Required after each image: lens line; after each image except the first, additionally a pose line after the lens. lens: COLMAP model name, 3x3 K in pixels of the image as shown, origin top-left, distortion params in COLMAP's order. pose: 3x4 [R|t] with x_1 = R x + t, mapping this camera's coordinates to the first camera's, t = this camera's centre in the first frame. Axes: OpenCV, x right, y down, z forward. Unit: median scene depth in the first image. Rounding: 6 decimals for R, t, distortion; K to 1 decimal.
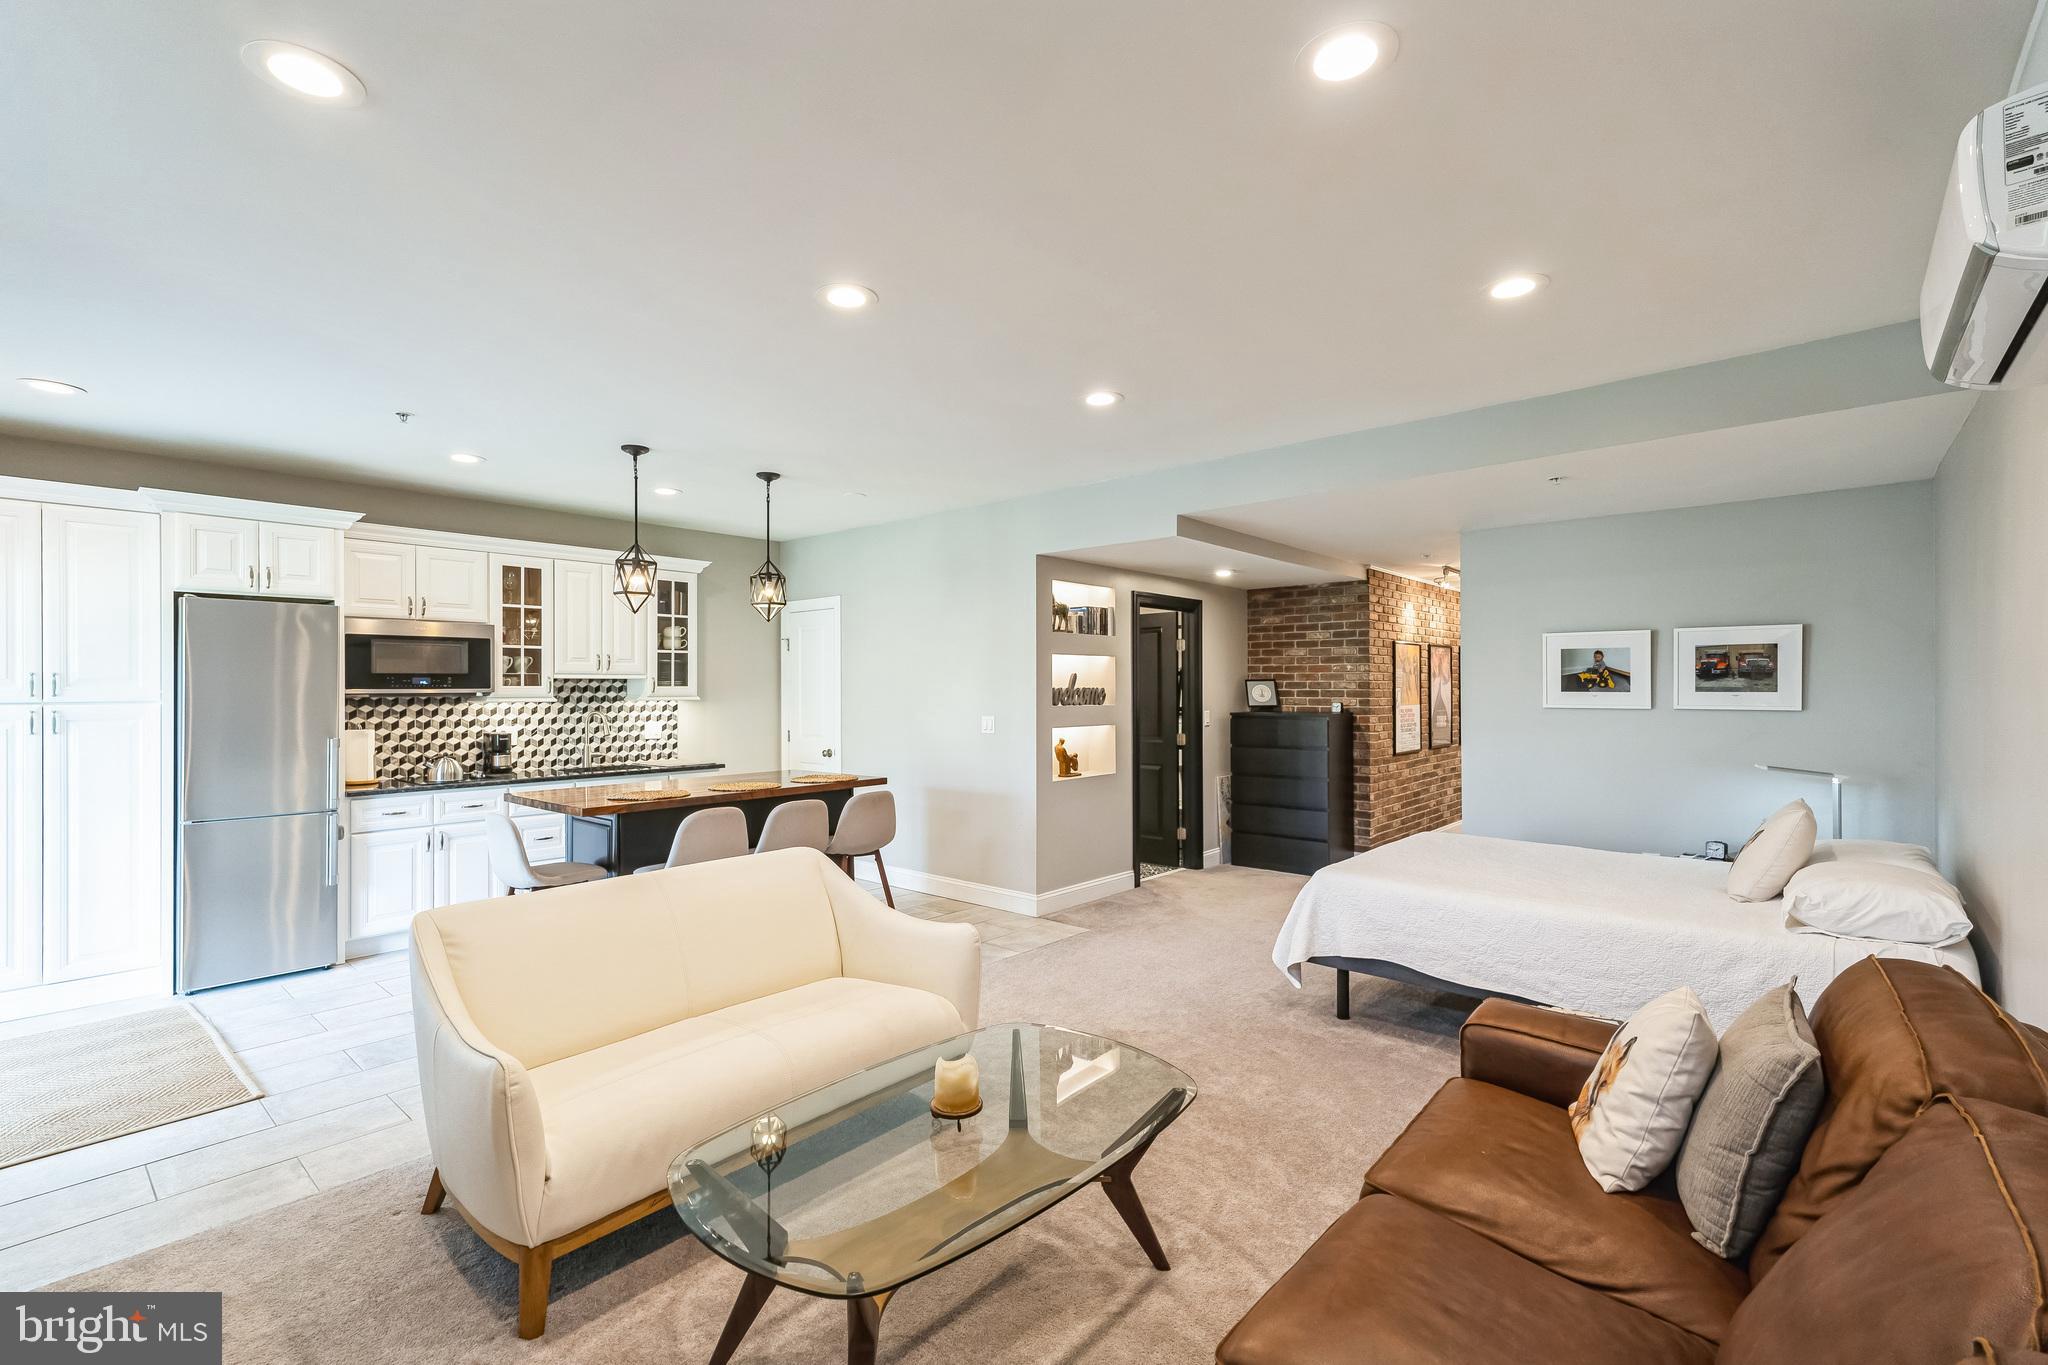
lens RADIAL K [[902.9, 0, 1021.8], [0, 902.9, 683.1], [0, 0, 1]] dist [0.000060, 0.000160]
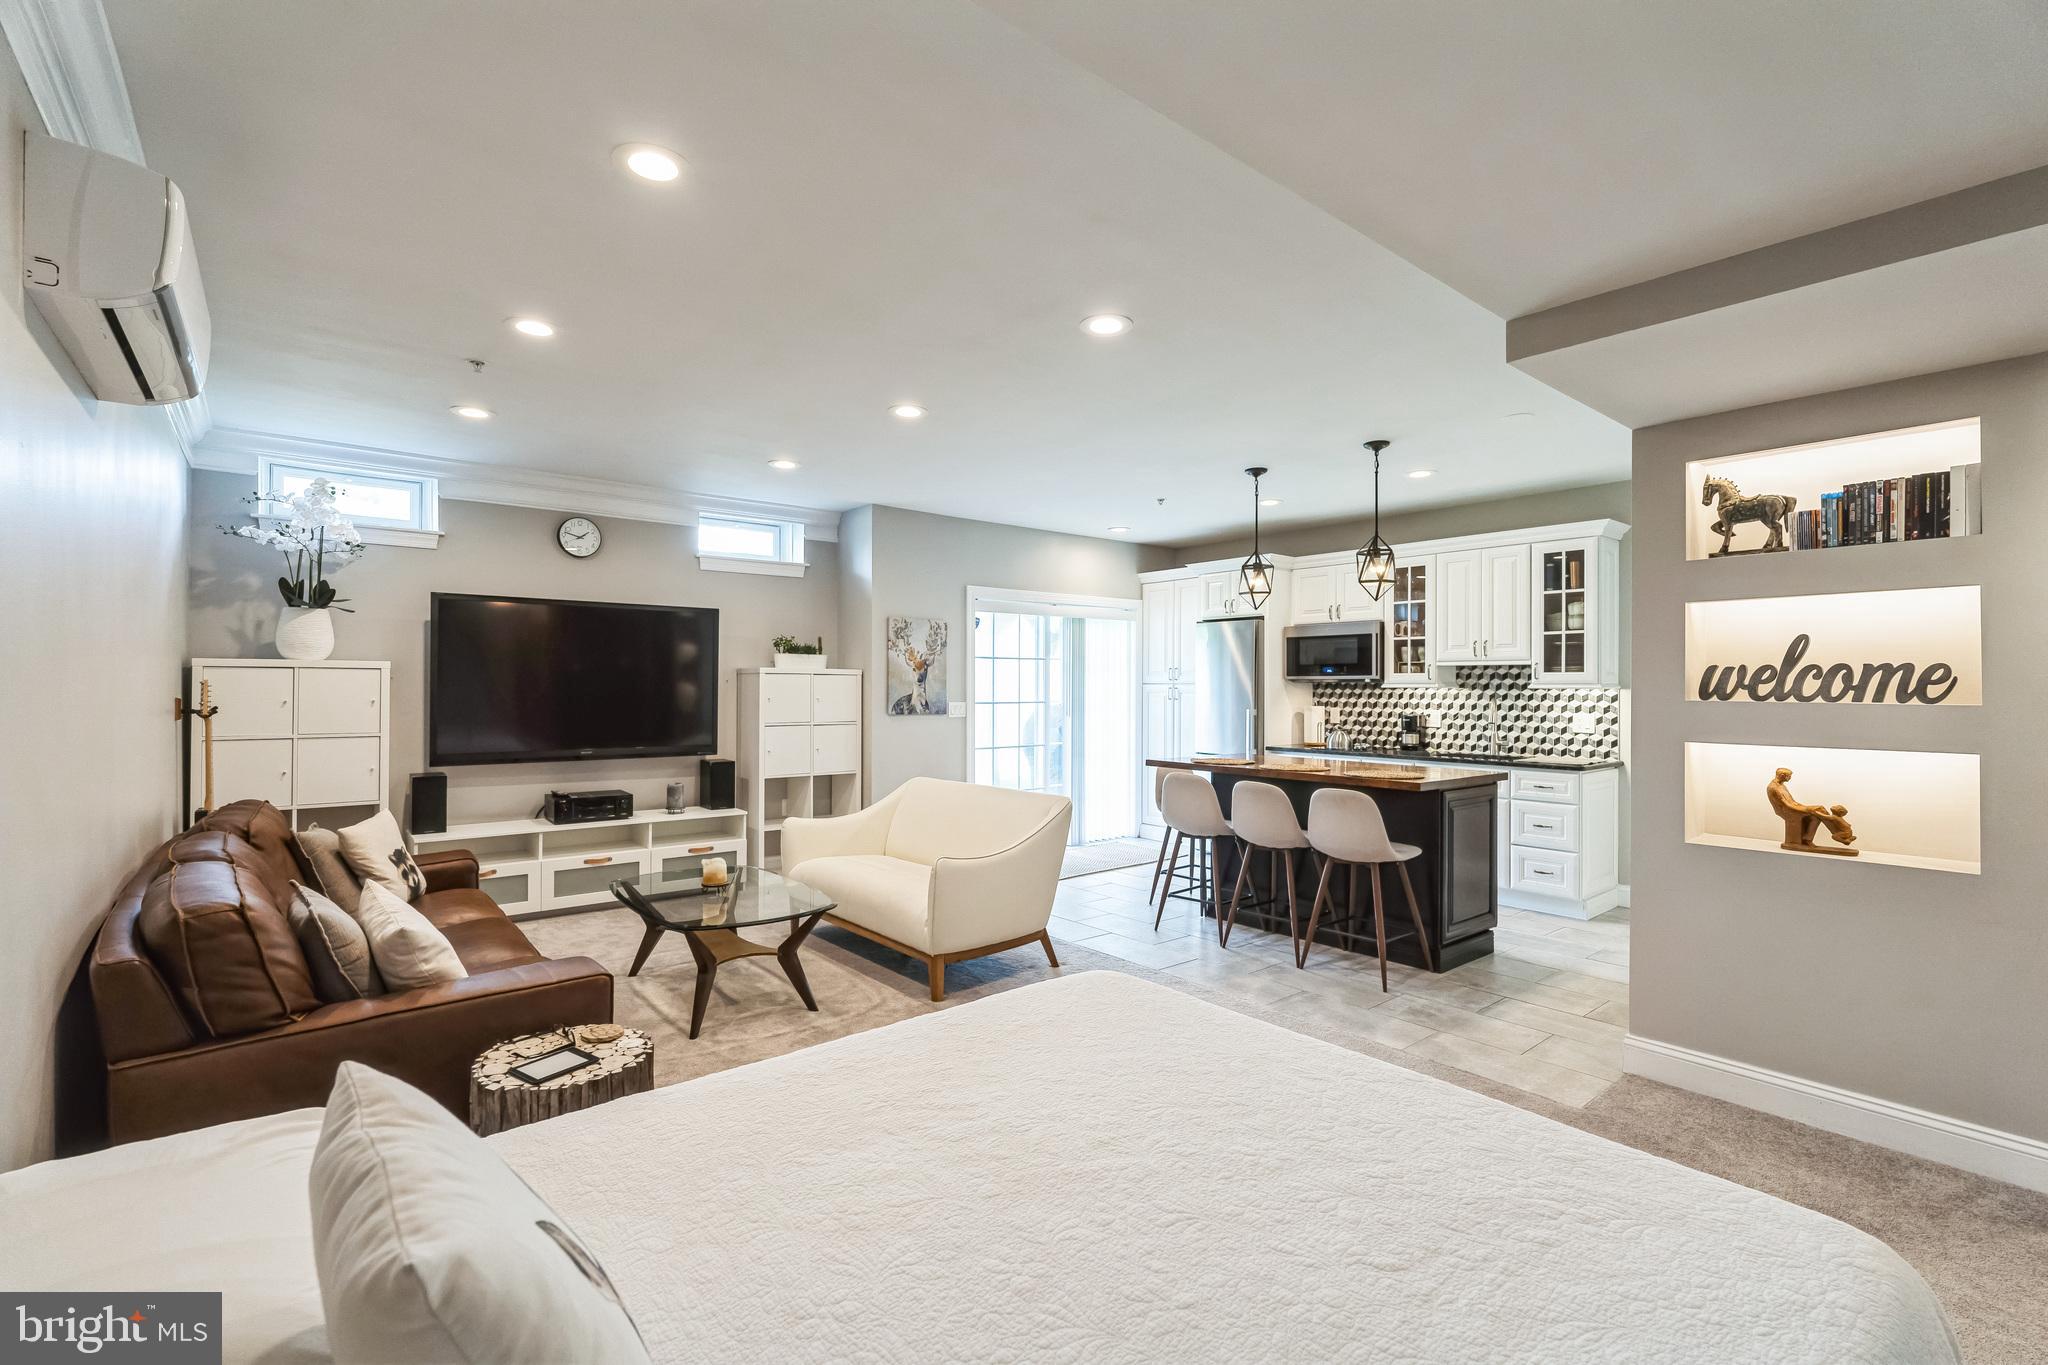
lens RADIAL K [[902.9, 0, 1018.5], [0, 902.9, 683.4], [0, 0, 1]] dist [0.000060, 0.000160]
pose [[-0.162493, 0.000765, -0.986709, 0.580419], [0.002536, 0.999997, 0.000357, 0.013265], [0.986706, -0.002444, -0.162495, 0.653083]]
